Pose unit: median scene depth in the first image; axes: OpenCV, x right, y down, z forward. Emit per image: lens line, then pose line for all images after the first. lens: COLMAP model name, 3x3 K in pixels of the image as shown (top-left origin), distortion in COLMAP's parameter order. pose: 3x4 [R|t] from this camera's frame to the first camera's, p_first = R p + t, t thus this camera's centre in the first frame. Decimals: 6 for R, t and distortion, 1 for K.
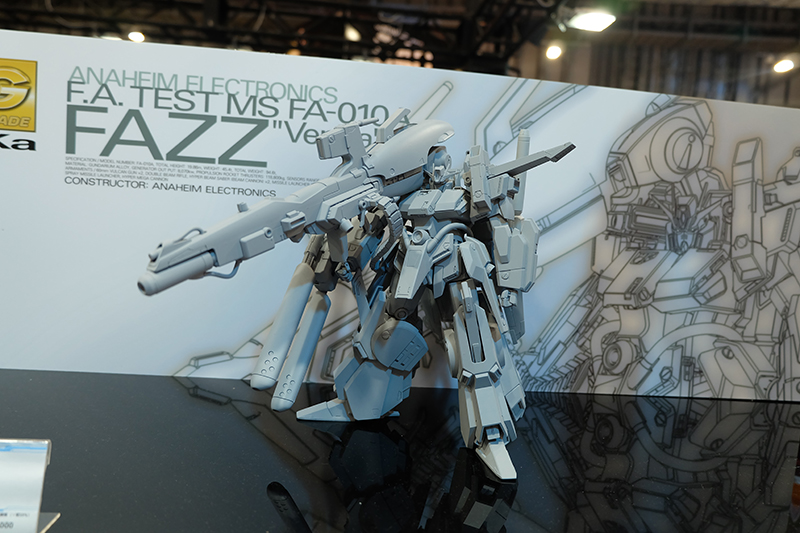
lens RADIAL K [[545.3, 0, 400.8], [0, 545.3, 264.3], [0, 0, 1]] dist [-0.051896, 0.038834]
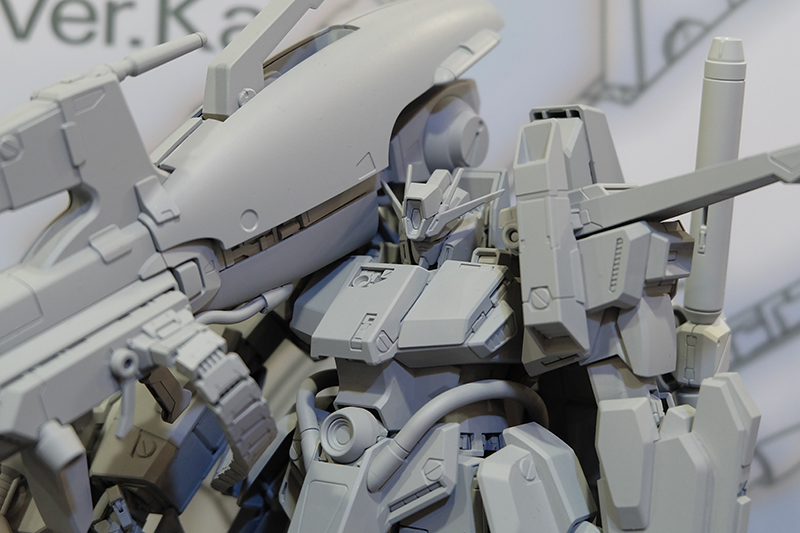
lens RADIAL K [[1507.0, 0, 402.1], [0, 1507.0, 271.3], [0, 0, 1]] dist [-0.054779, 0.000000]
pose [[0.995620, 0.001737, -0.093474, 0.129449], [0.004035, 0.998097, 0.061527, -0.173673], [0.093403, -0.061634, 0.993719, 0.173411]]
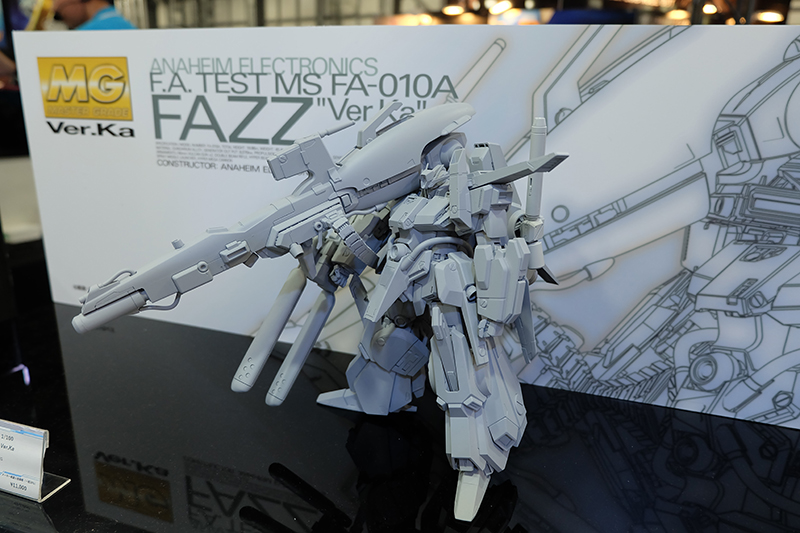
lens RADIAL K [[545.3, 0, 402.5], [0, 545.3, 263.5], [0, 0, 1]] dist [-0.051896, 0.038834]
pose [[0.920535, 0.071805, -0.384003, 0.364365], [0.000714, 0.982652, 0.185459, -0.184994], [0.390659, -0.170996, 0.904514, 0.151483]]
